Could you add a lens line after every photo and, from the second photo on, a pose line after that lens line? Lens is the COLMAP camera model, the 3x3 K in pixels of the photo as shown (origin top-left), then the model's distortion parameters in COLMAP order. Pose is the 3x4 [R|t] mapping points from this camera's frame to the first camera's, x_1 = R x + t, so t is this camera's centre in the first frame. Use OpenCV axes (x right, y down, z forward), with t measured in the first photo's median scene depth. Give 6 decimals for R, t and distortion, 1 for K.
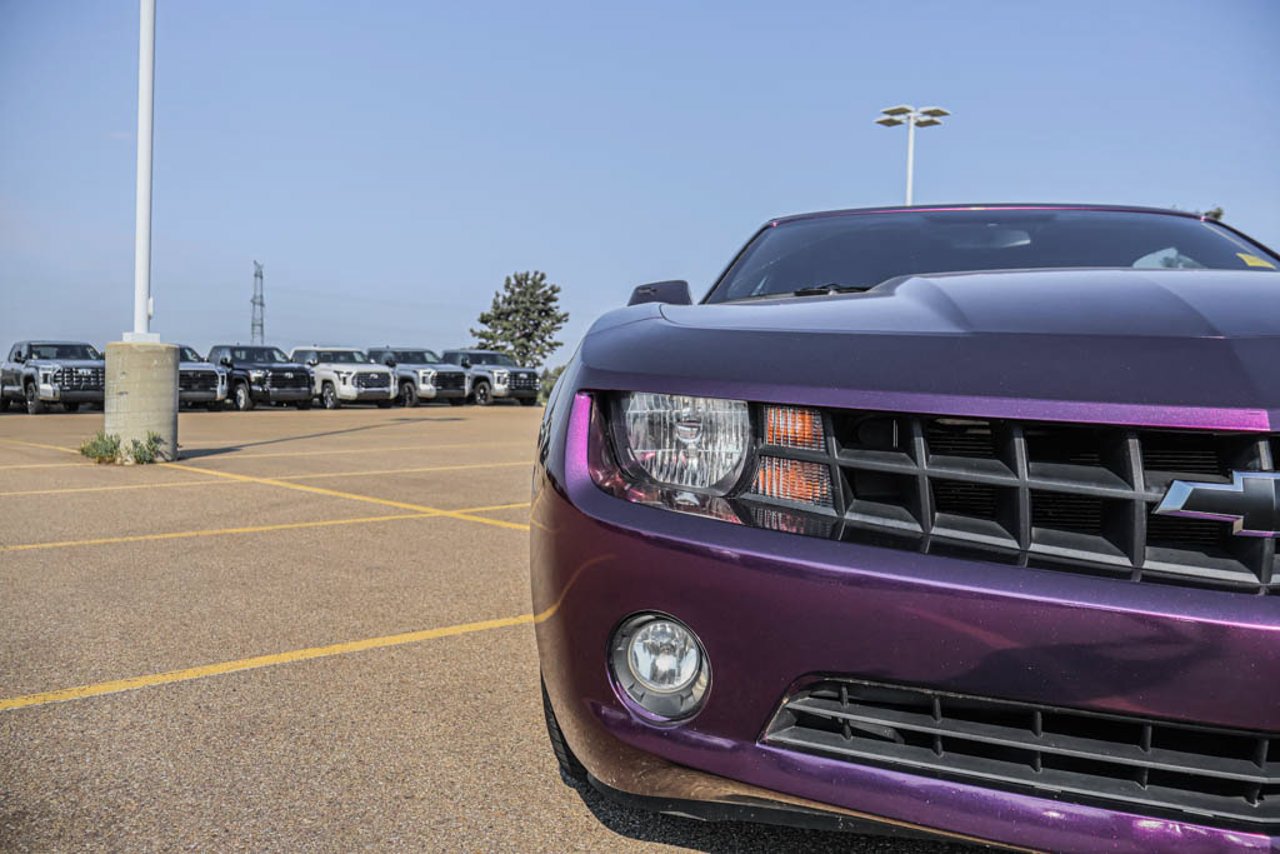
lens RADIAL K [[1063.4, 0, 640.0], [0, 1063.4, 427.0], [0, 0, 1]] dist [-0.009218, -0.003672]
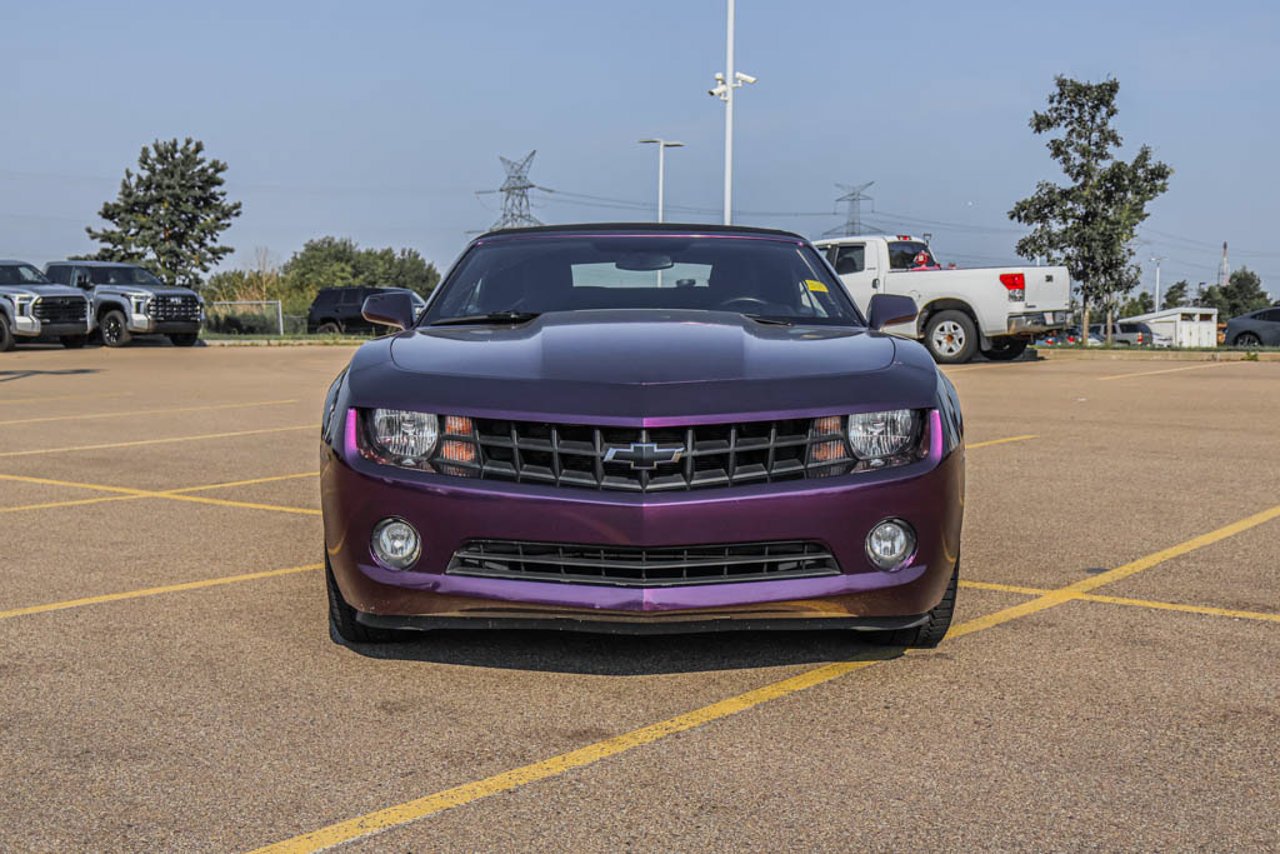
lens RADIAL K [[1694.1, 0, 640.0], [0, 1694.1, 427.0], [0, 0, 1]] dist [-0.001834, 0.002321]
pose [[0.985634, -0.023525, 0.167251, -0.003213], [0.017310, 0.999108, 0.038521, -0.006376], [-0.168008, -0.035072, 0.985161, -0.124893]]
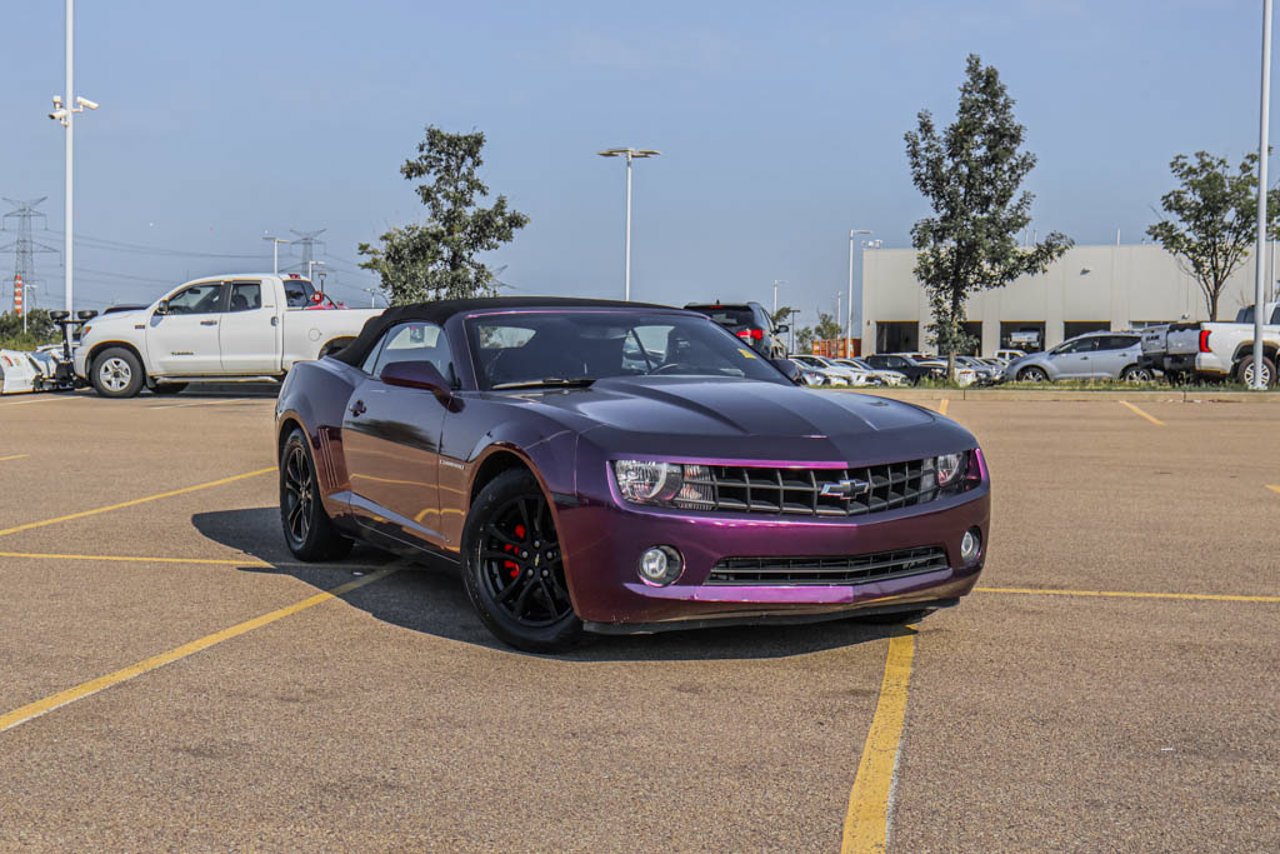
lens RADIAL K [[1781.1, 0, 640.9], [0, 1781.1, 399.5], [0, 0, 1]] dist [0.029491, 0.039444]
pose [[0.787470, -0.031123, 0.615567, -0.149580], [0.025572, 0.999514, 0.017821, -0.014619], [-0.615823, 0.001708, 0.787883, -0.134639]]
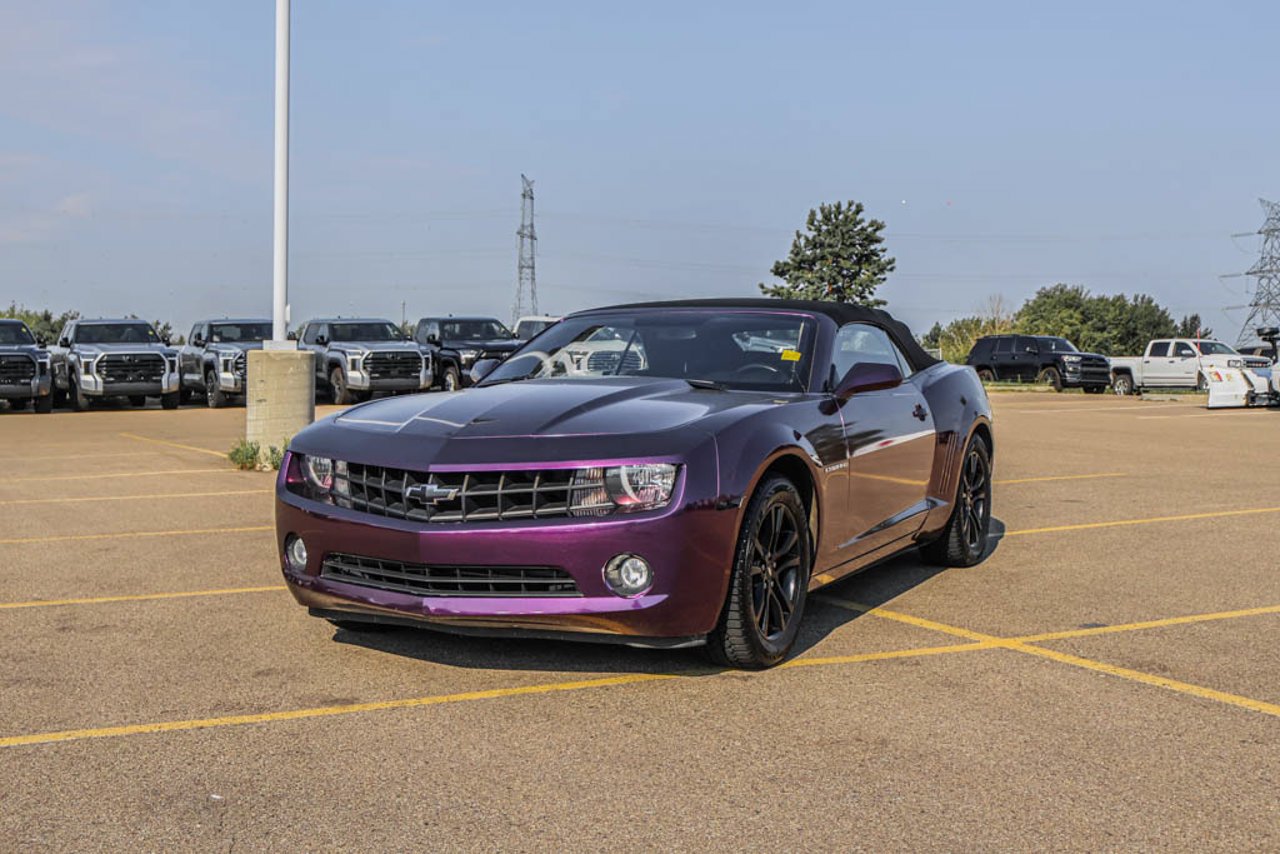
lens RADIAL K [[1645.6, 0, 640.0], [0, 1645.6, 427.0], [0, 0, 1]] dist [-0.017915, -0.003952]
pose [[0.960415, 0.000773, -0.278573, 0.112060], [0.001881, 0.999955, 0.009260, -0.007564], [0.278568, -0.009418, 0.960370, -0.154943]]
